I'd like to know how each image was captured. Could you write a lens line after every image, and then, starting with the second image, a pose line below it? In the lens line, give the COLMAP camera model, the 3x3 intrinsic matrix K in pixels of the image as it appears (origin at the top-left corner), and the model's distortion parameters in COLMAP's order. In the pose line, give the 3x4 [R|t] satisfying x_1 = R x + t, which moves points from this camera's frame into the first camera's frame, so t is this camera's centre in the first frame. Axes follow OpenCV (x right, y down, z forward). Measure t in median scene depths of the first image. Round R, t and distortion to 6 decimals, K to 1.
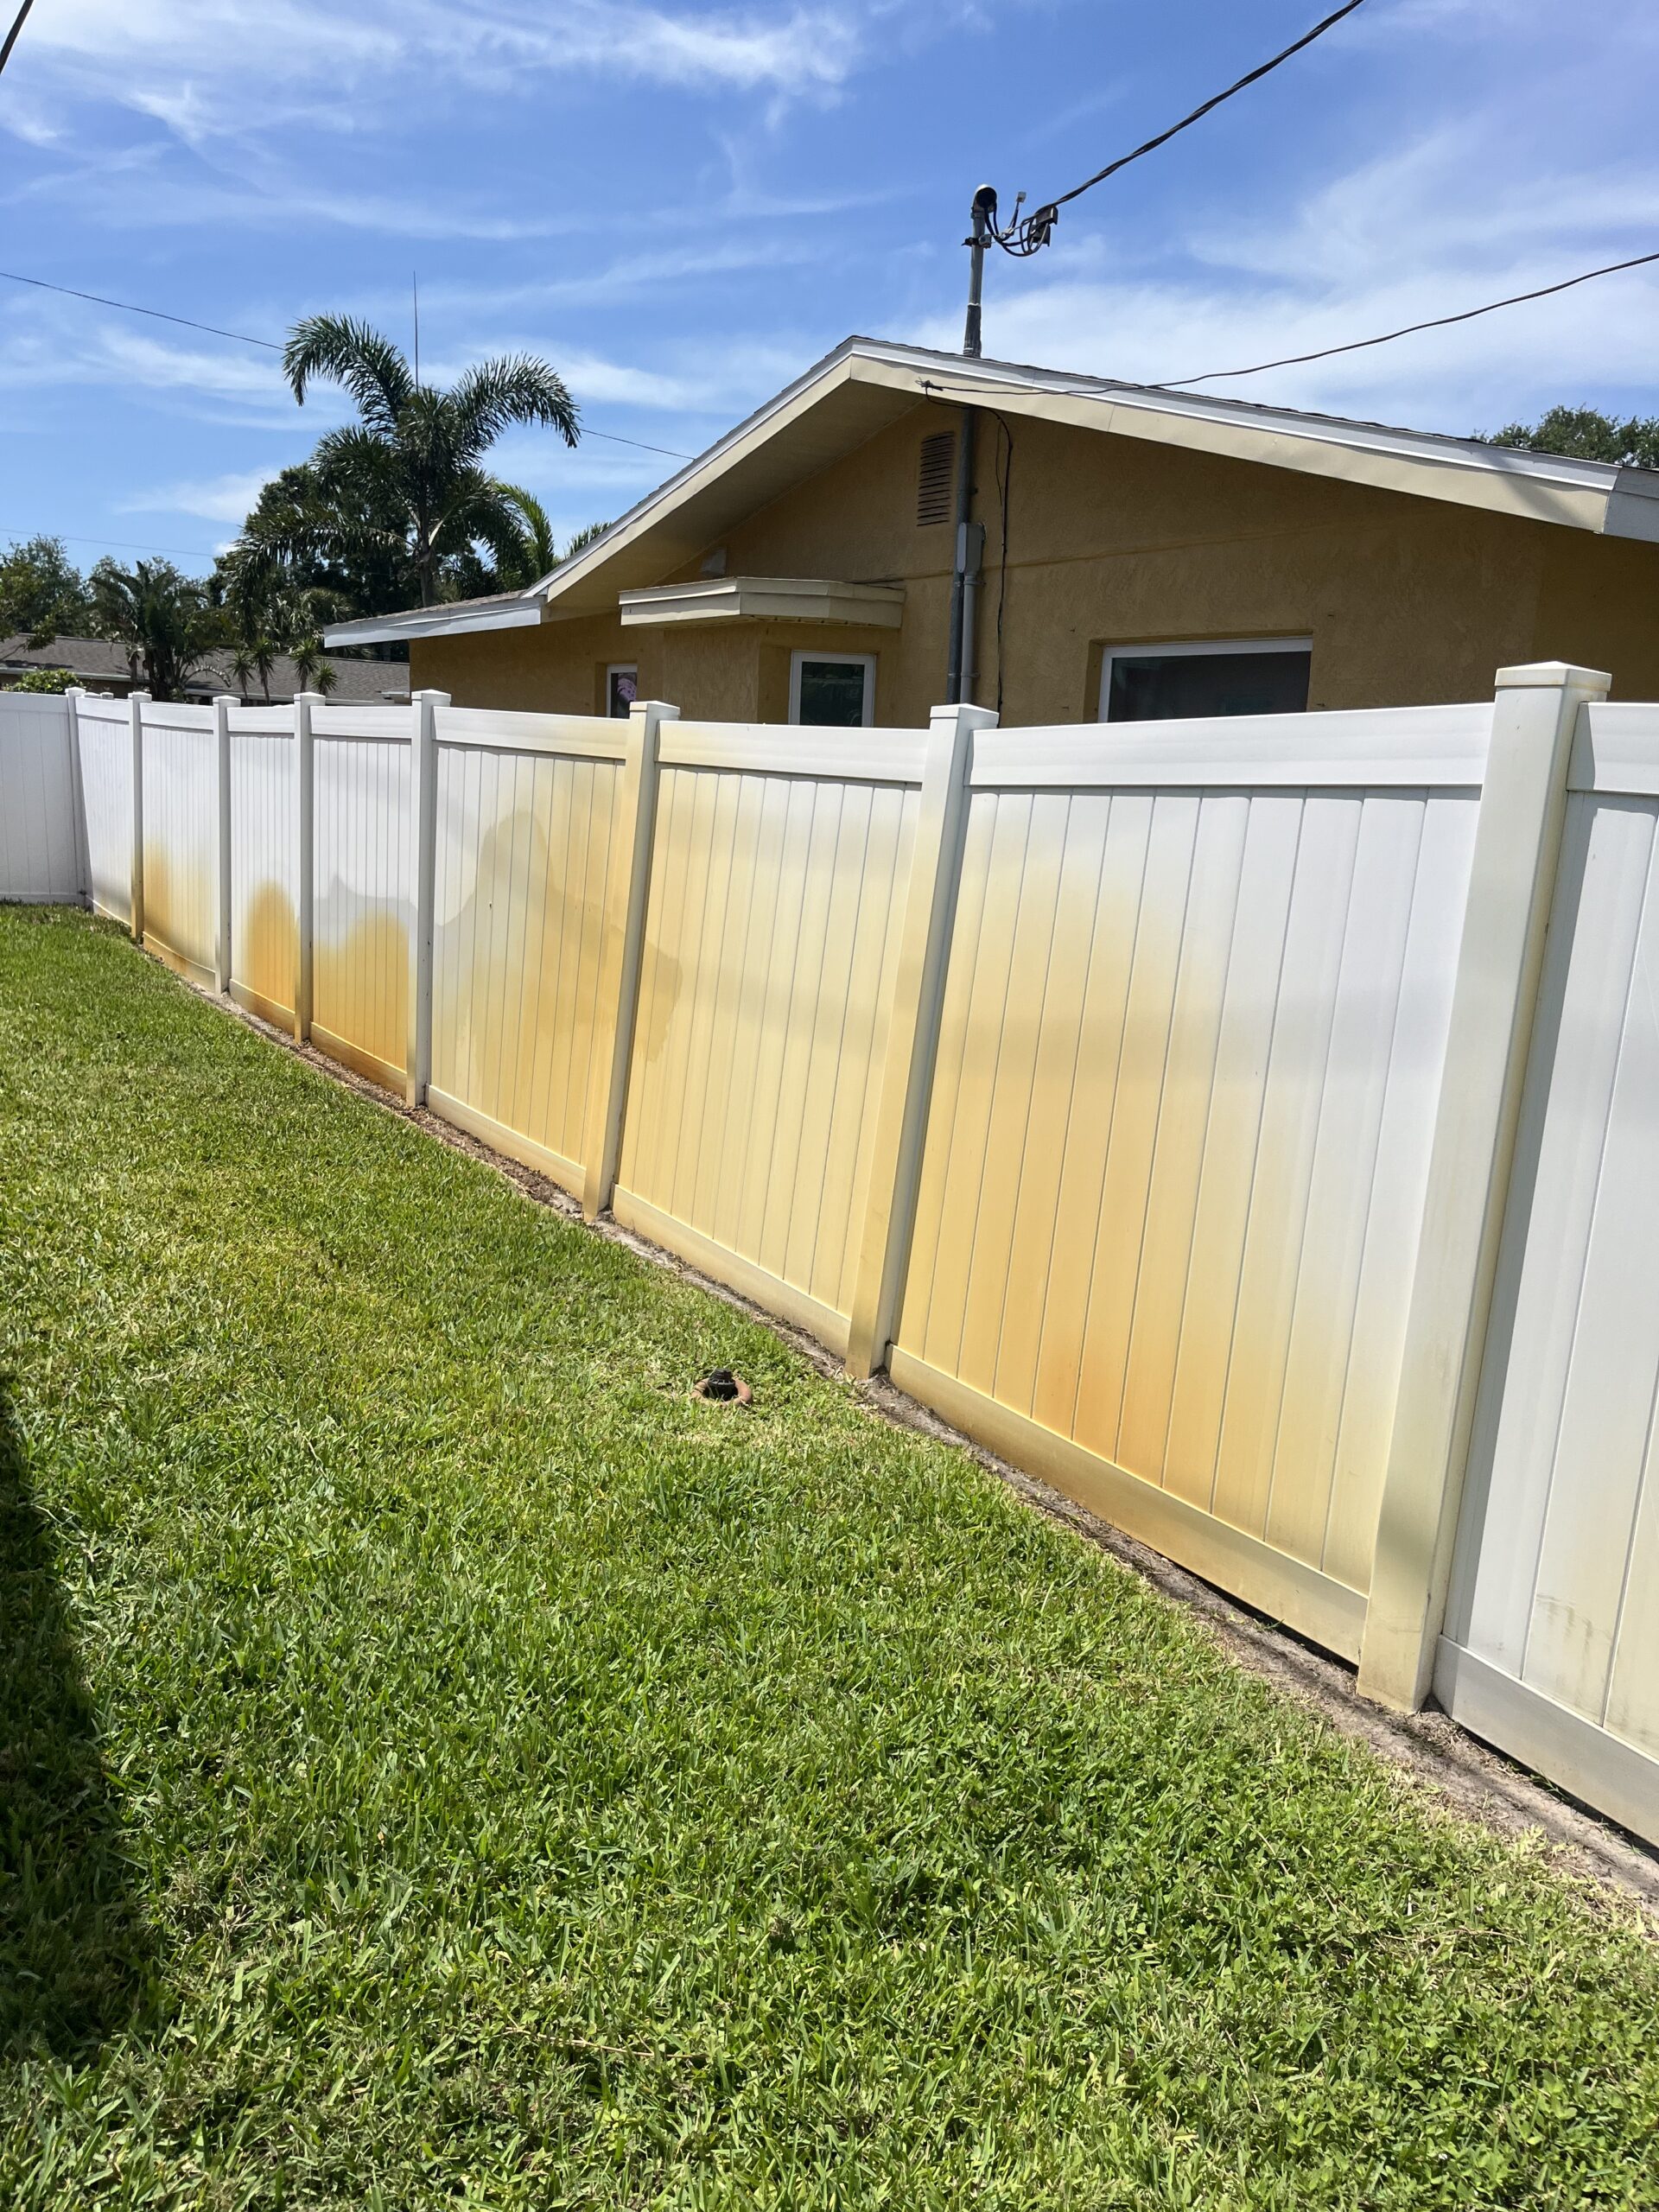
lens RADIAL K [[1660.4, 0, 810.7], [0, 1660.4, 1066.8], [0, 0, 1]] dist [0.073925, -0.123111]
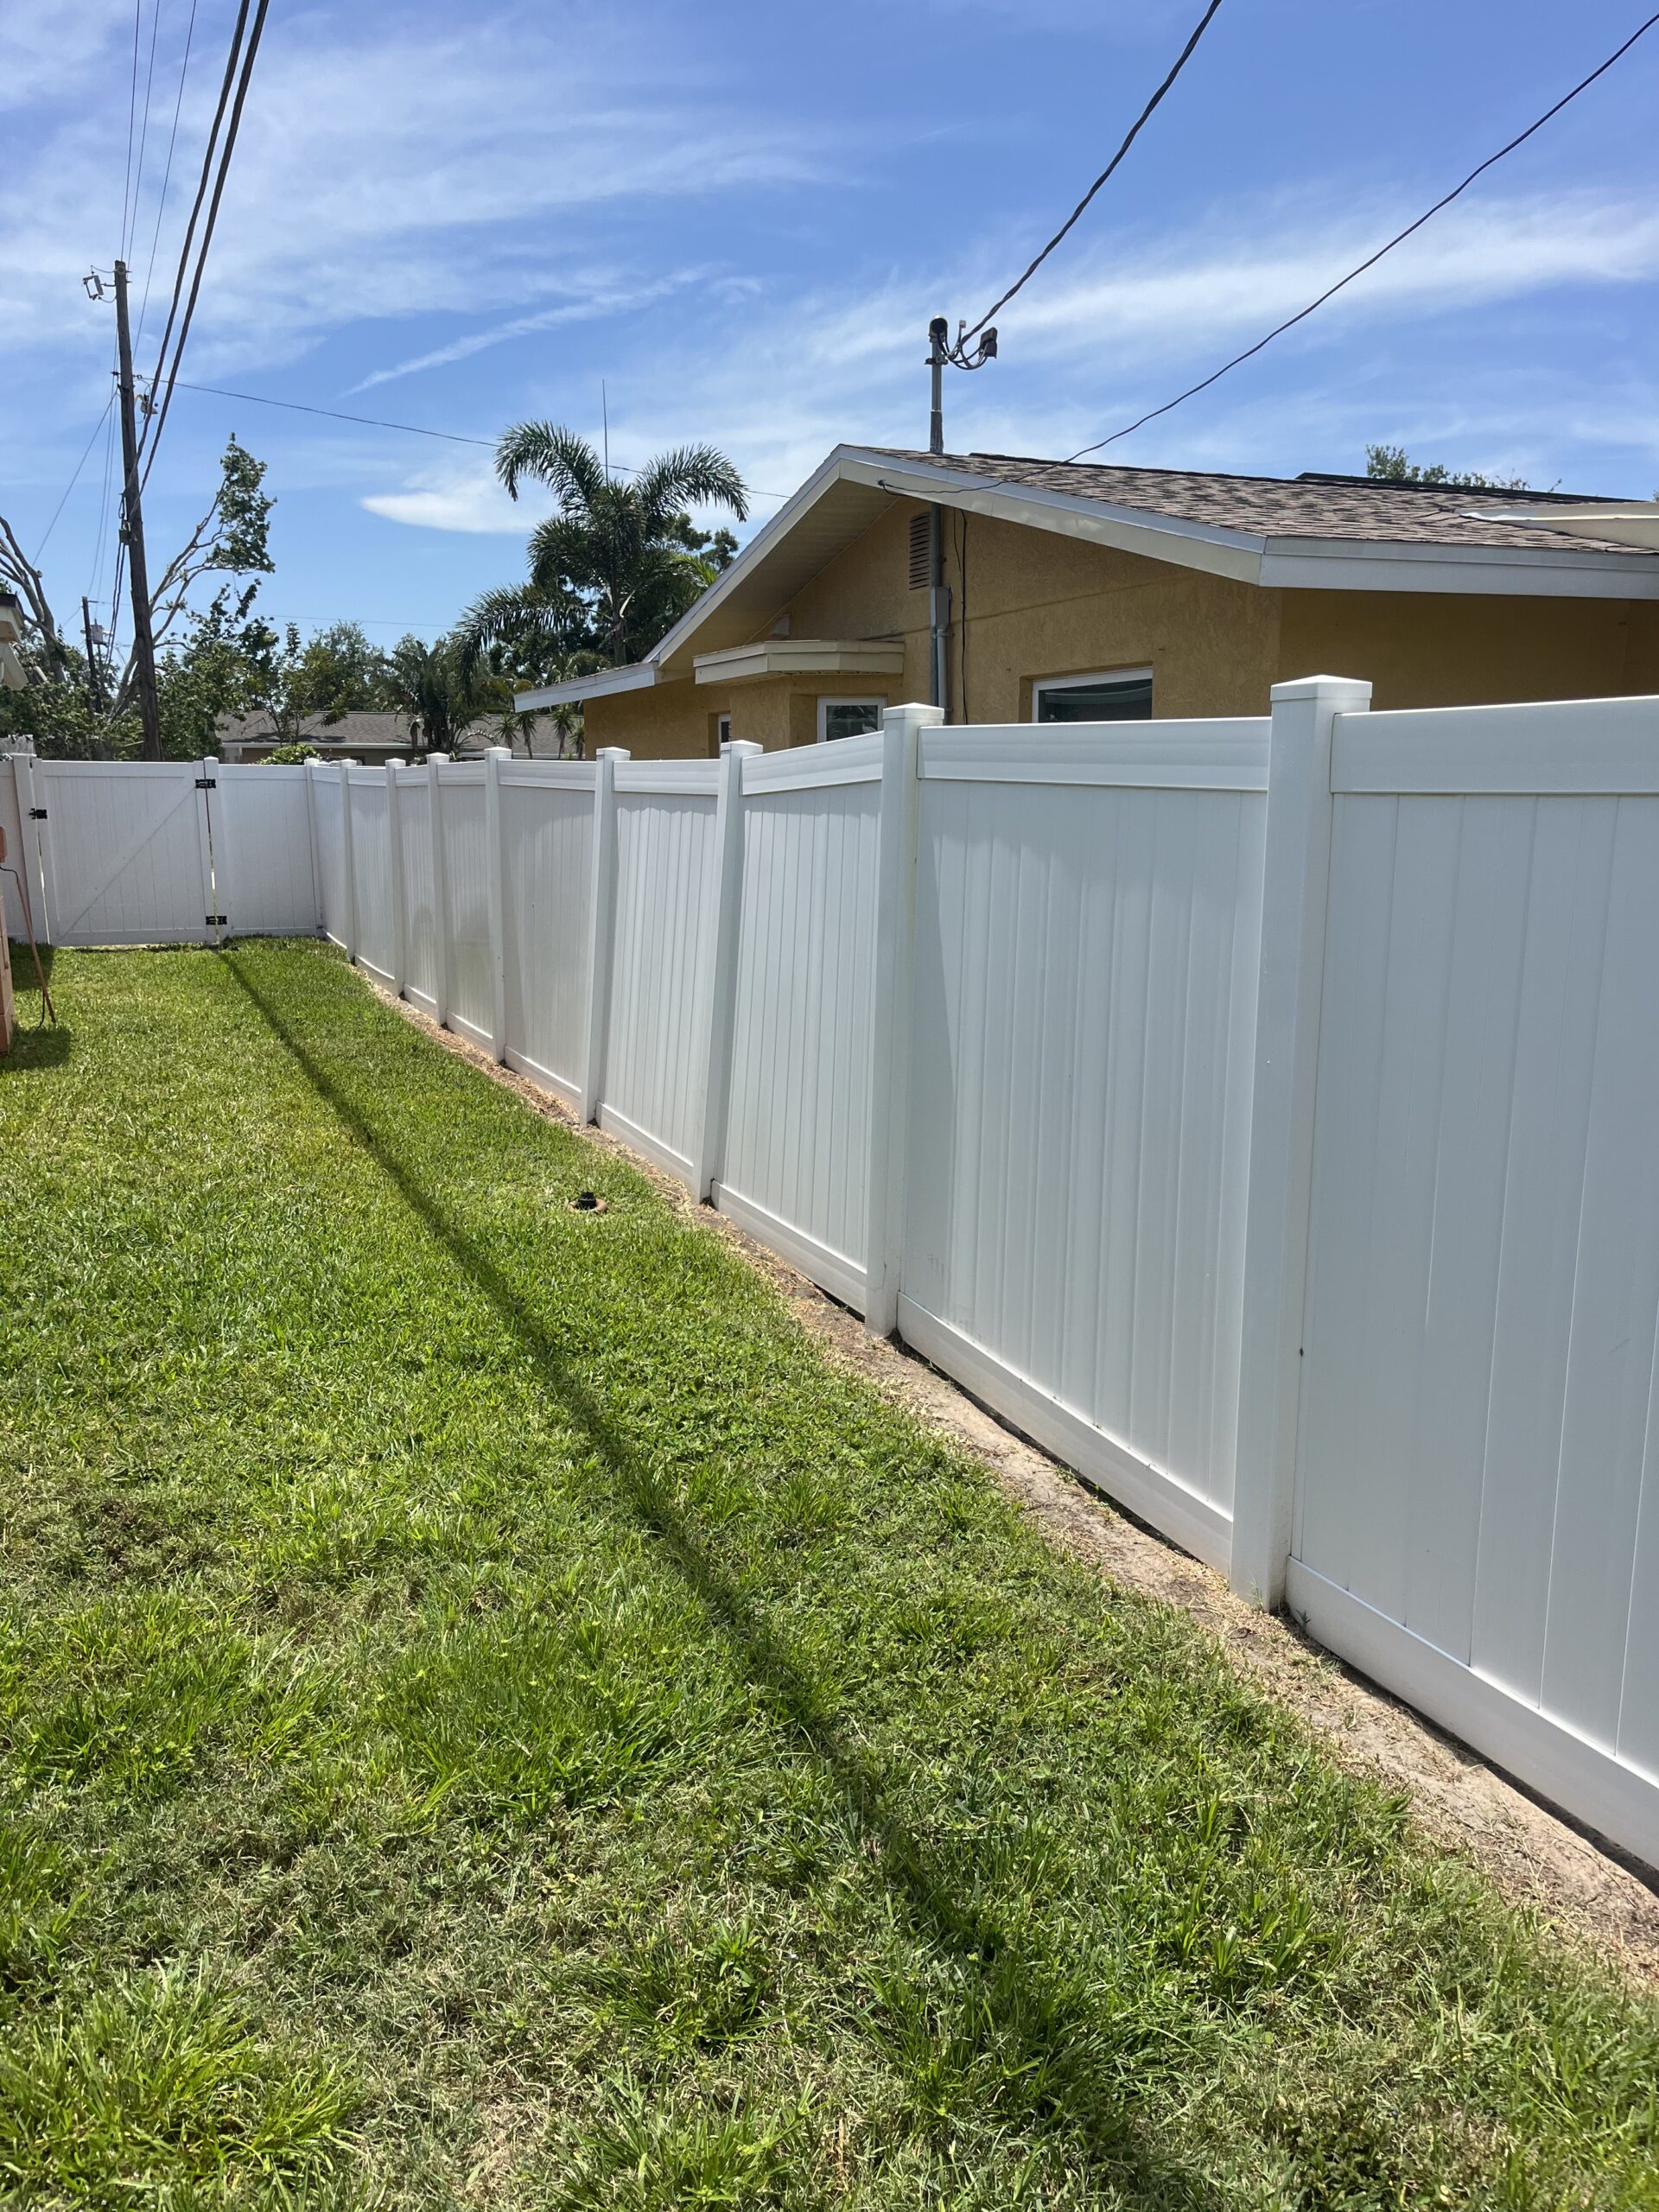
lens RADIAL K [[1733.7, 0, 841.8], [0, 1733.7, 1111.3], [0, 0, 1]] dist [0.050608, -0.100442]
pose [[0.984159, -0.018206, -0.176349, 0.430292], [0.017712, 0.999834, -0.004375, 0.114977], [0.176399, 0.001182, 0.984318, -0.481220]]
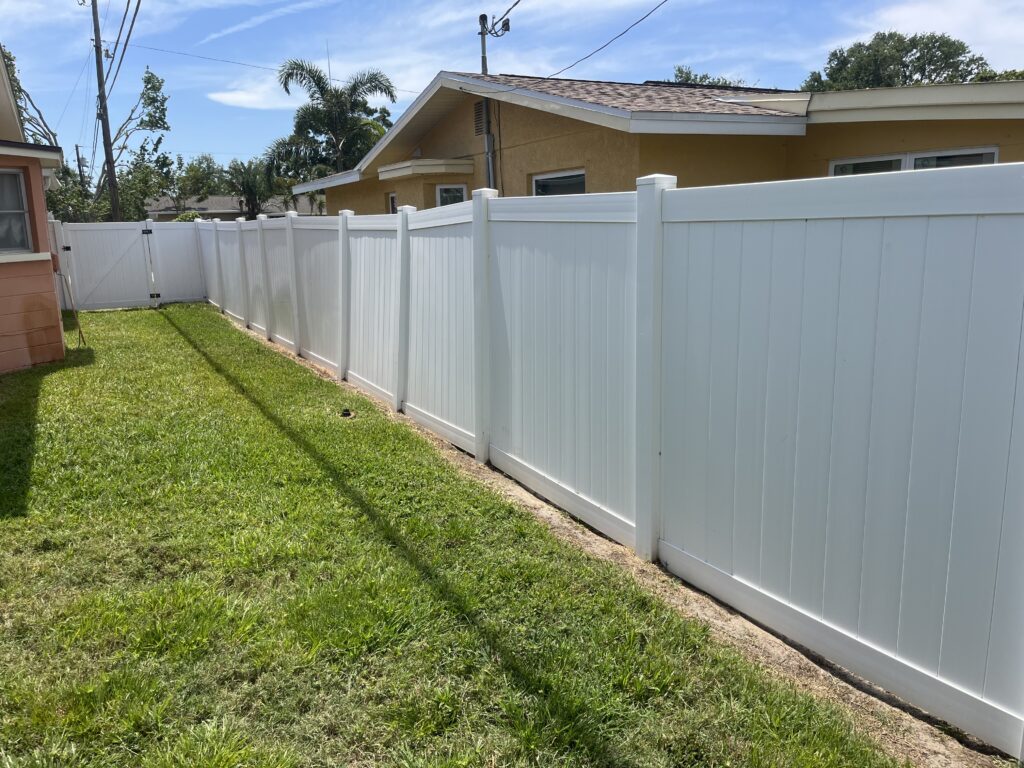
lens RADIAL K [[802.6, 0, 518.2], [0, 802.6, 380.5], [0, 0, 1]] dist [0.050608, -0.100442]
pose [[0.993934, -0.060766, -0.091670, 0.425045], [0.061634, 0.998077, 0.006671, 0.128782], [0.091089, -0.012281, 0.995767, -0.562312]]
